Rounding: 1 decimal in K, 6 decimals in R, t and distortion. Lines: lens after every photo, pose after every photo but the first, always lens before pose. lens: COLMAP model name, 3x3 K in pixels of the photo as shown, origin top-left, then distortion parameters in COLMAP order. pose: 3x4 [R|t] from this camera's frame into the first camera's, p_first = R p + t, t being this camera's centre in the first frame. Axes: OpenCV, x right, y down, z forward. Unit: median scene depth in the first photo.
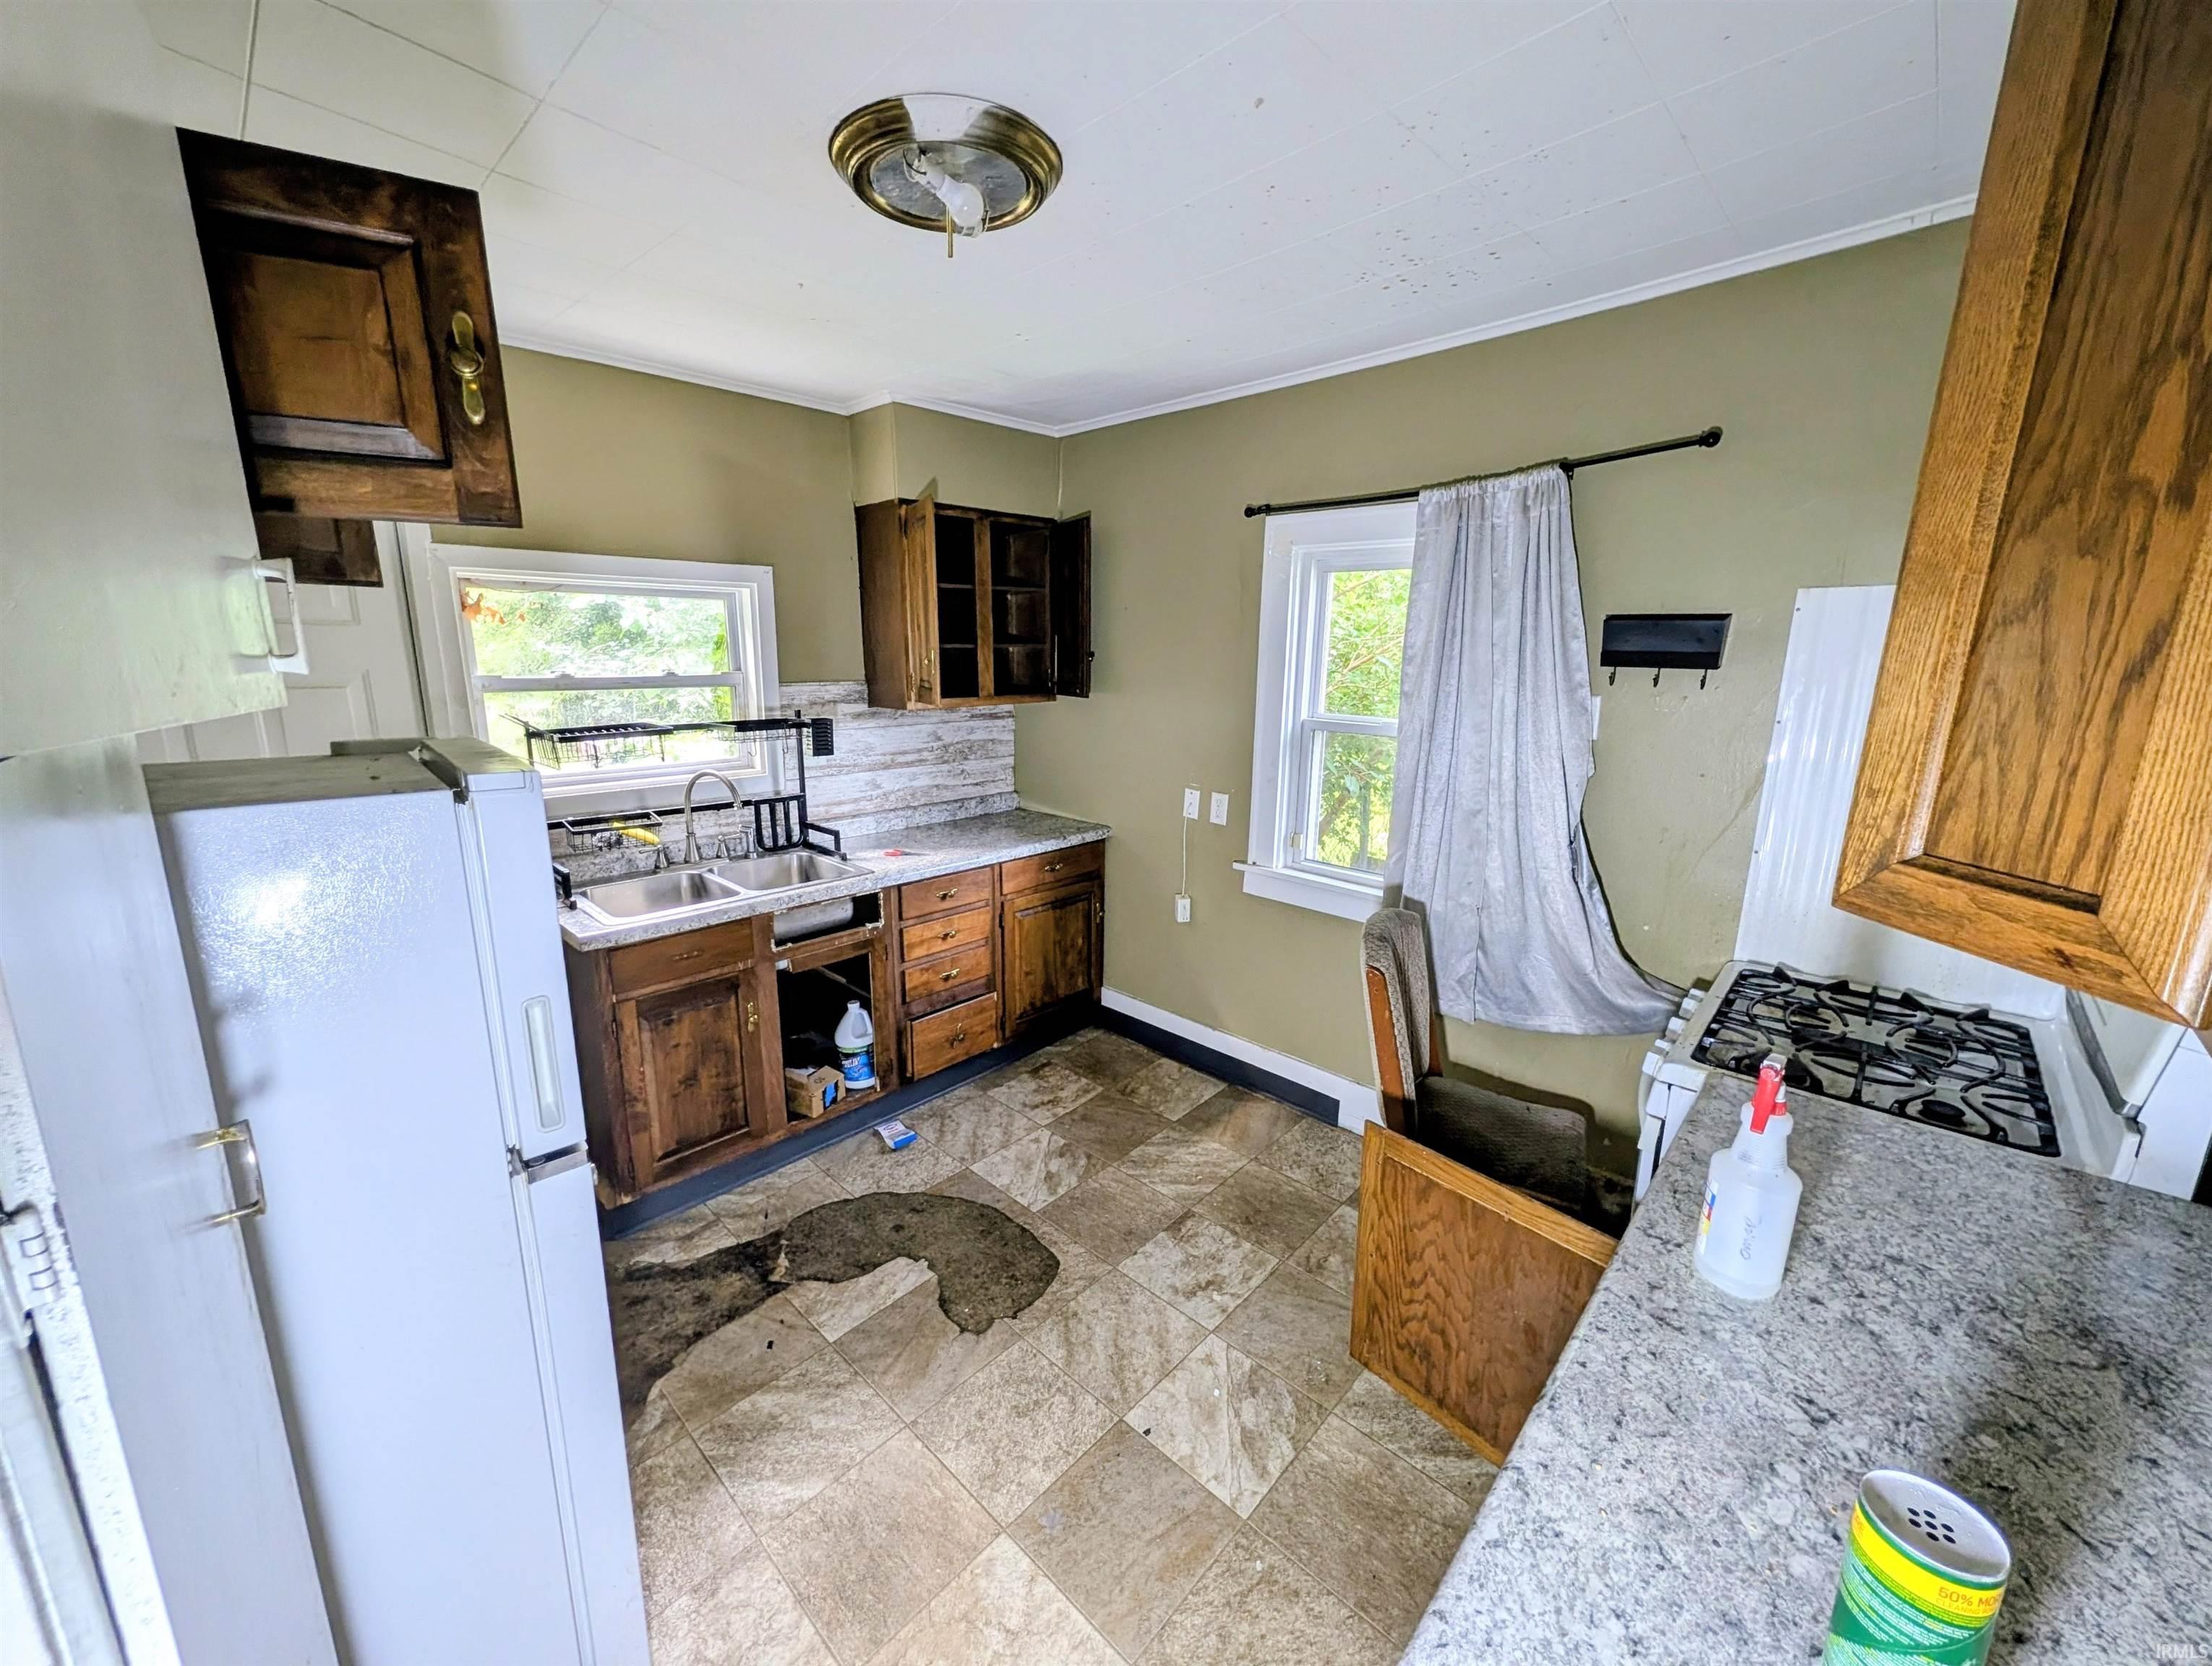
lens RADIAL K [[856.9, 0, 1095.8], [0, 856.9, 832.7], [0, 0, 1]] dist [-0.000811, 0.000257]
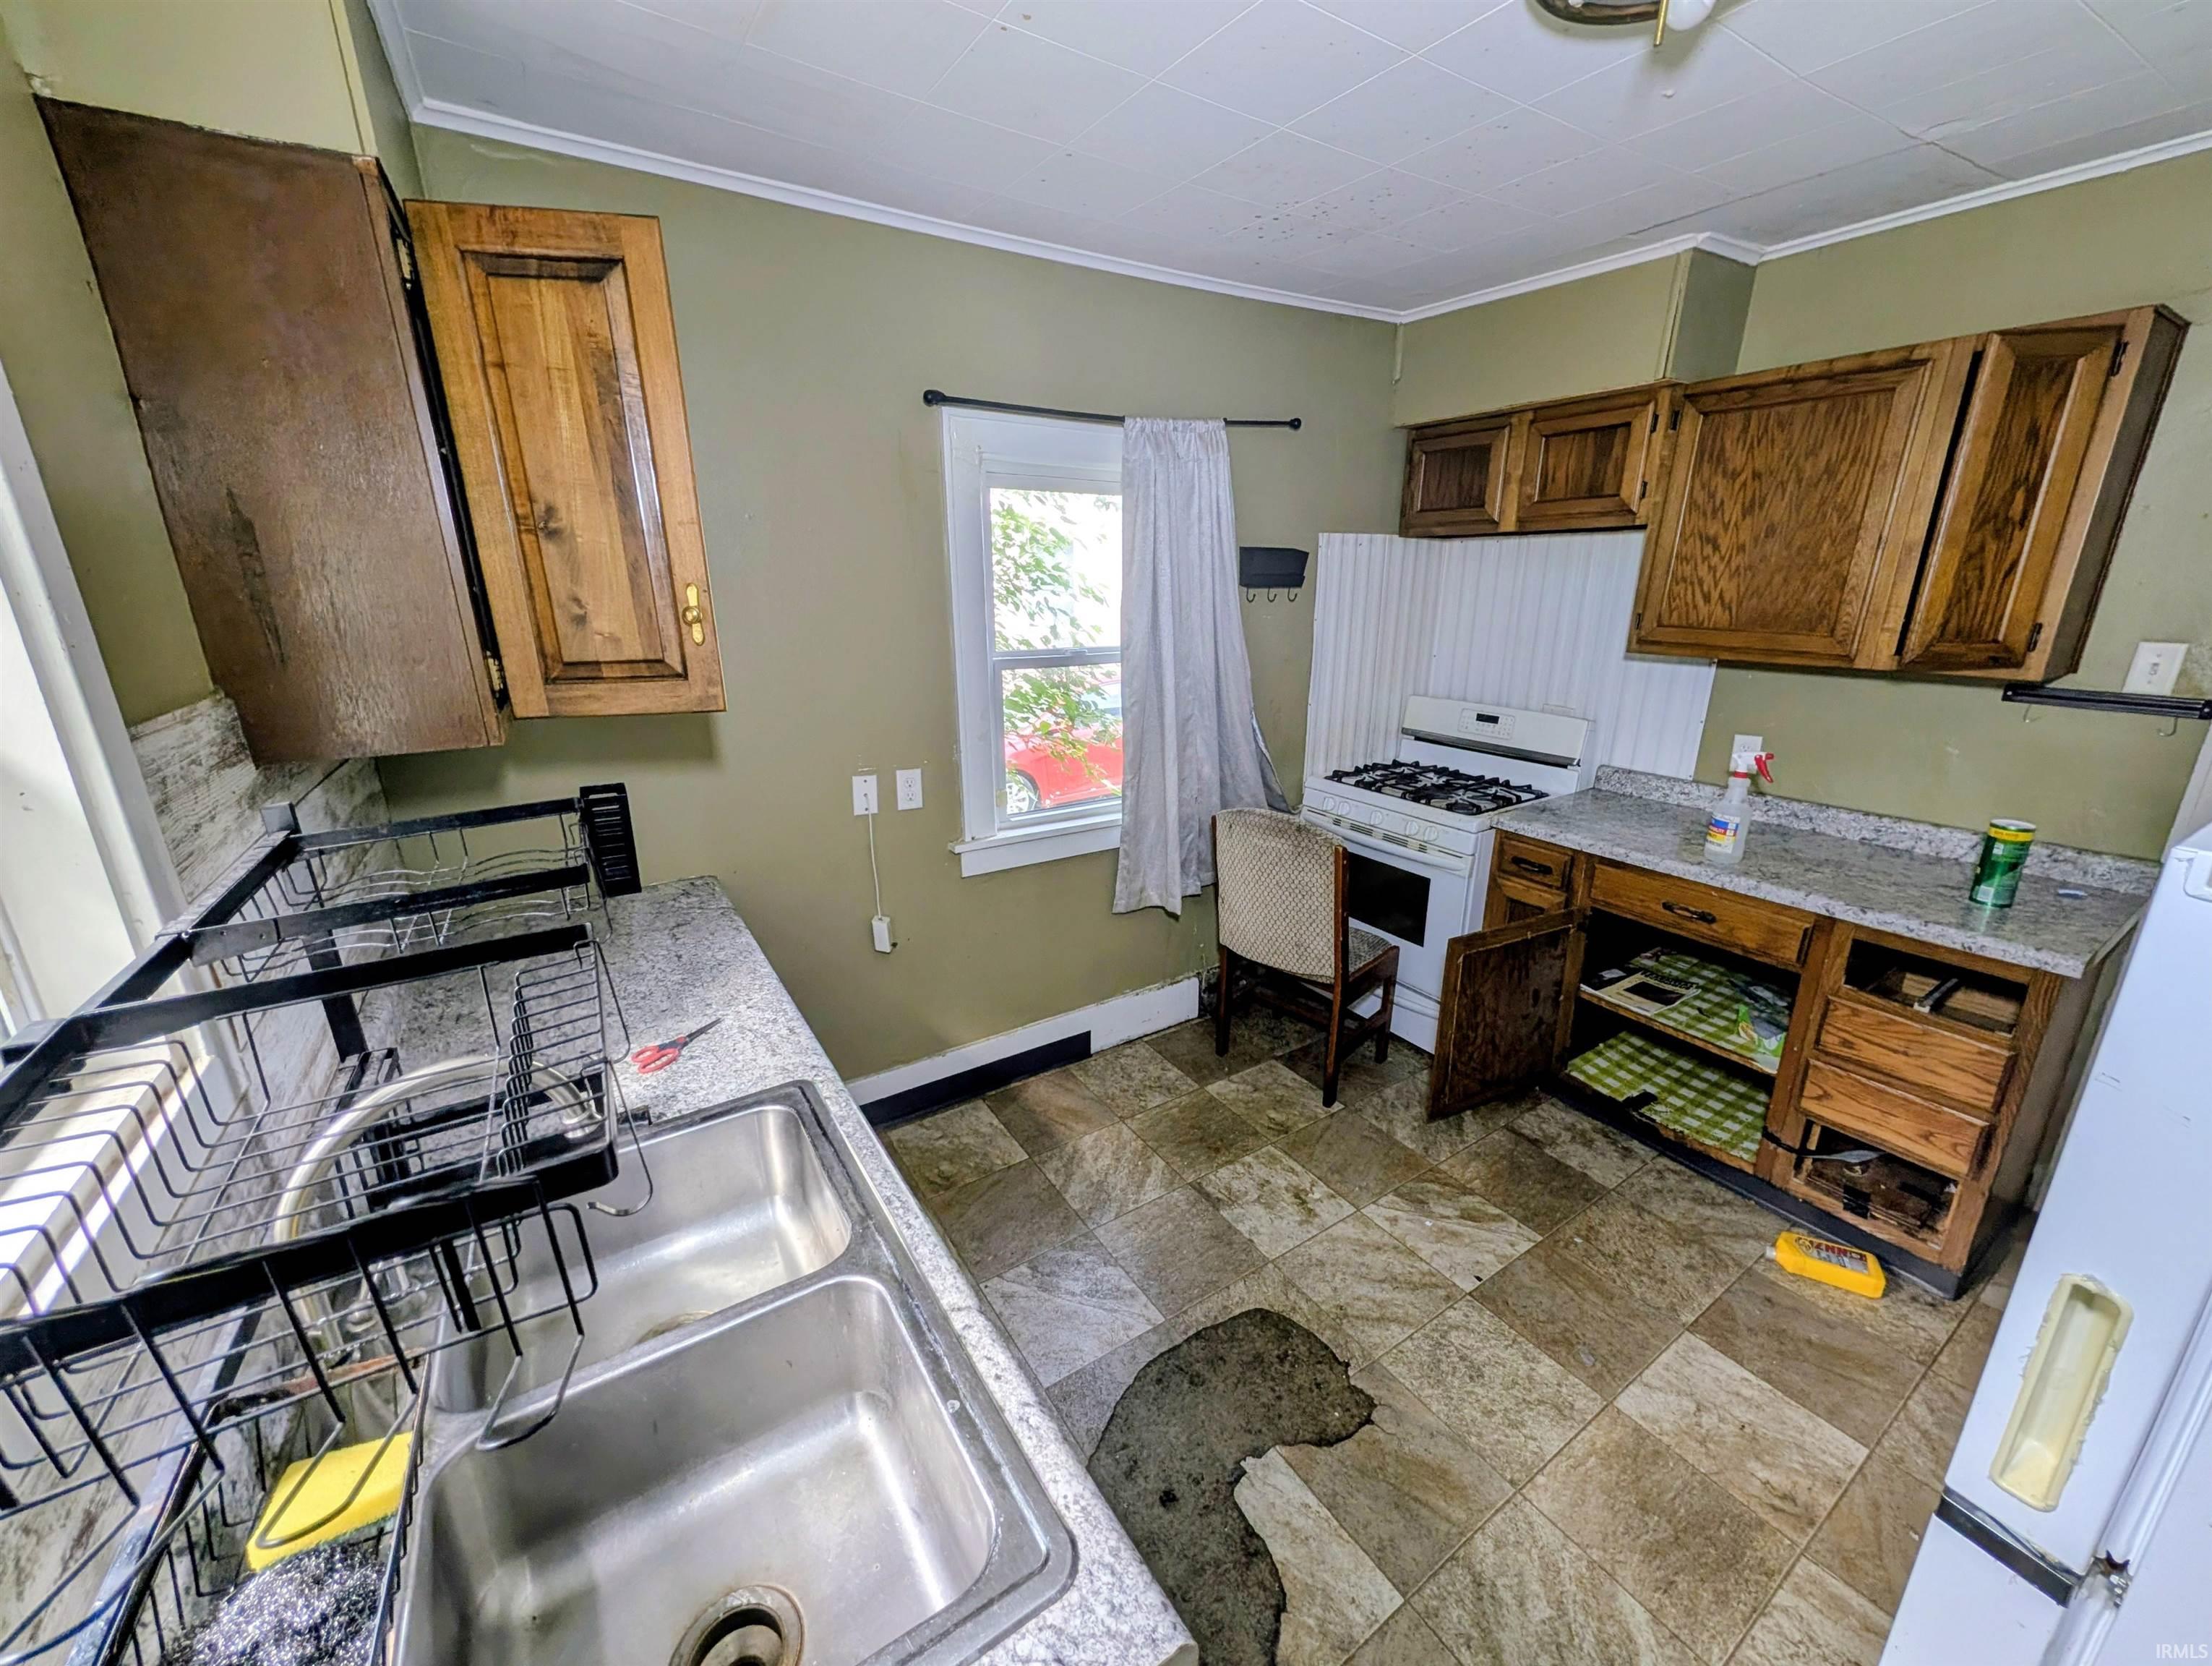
lens RADIAL K [[856.9, 0, 1095.8], [0, 856.9, 832.7], [0, 0, 1]] dist [-0.000811, 0.000257]
pose [[0.229141, -0.285635, 0.930541, -0.733069], [0.214240, 0.947334, 0.238035, -0.184662], [-0.949524, 0.144815, 0.278267, 0.839993]]
